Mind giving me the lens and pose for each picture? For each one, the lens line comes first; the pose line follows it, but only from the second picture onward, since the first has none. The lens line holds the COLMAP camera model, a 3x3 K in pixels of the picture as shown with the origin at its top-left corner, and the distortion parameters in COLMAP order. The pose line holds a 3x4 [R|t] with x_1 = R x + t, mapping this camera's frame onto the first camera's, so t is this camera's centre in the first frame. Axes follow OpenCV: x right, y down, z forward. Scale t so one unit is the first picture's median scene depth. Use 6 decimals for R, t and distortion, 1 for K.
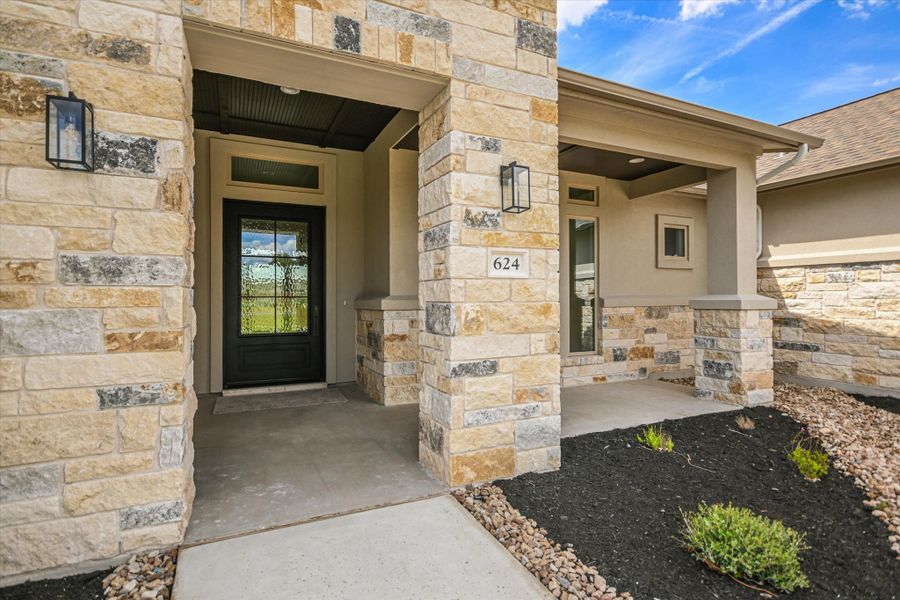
lens RADIAL K [[421.5, 0, 426.1], [0, 421.5, 294.6], [0, 0, 1]] dist [0.010713, -0.003923]
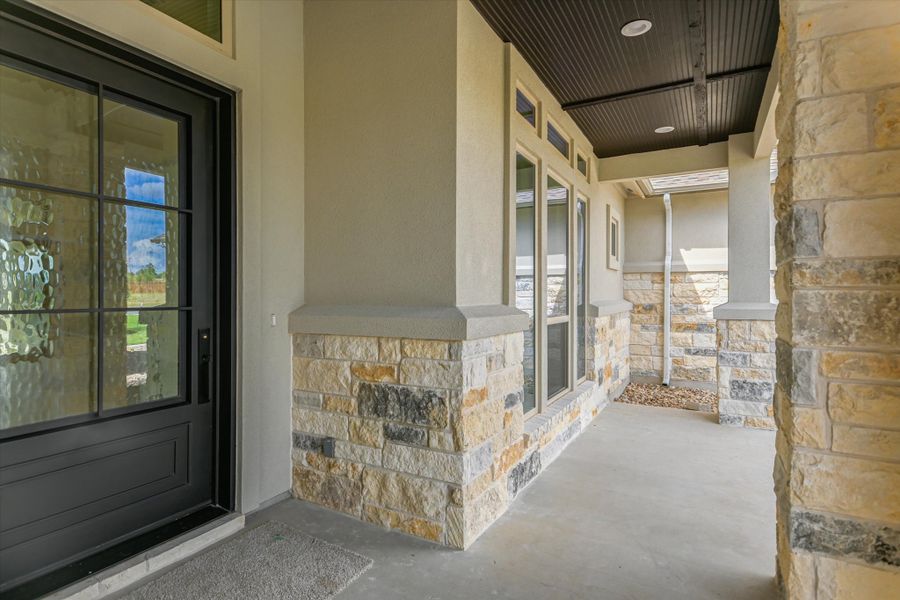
lens RADIAL K [[492.6, 0, 447.0], [0, 492.6, 294.1], [0, 0, 1]] dist [0.008234, 0.001120]
pose [[0.817831, 0.007512, 0.575410, -0.393376], [-0.010472, 0.999943, 0.001829, -0.013261], [-0.575364, -0.007521, 0.817863, 0.538235]]
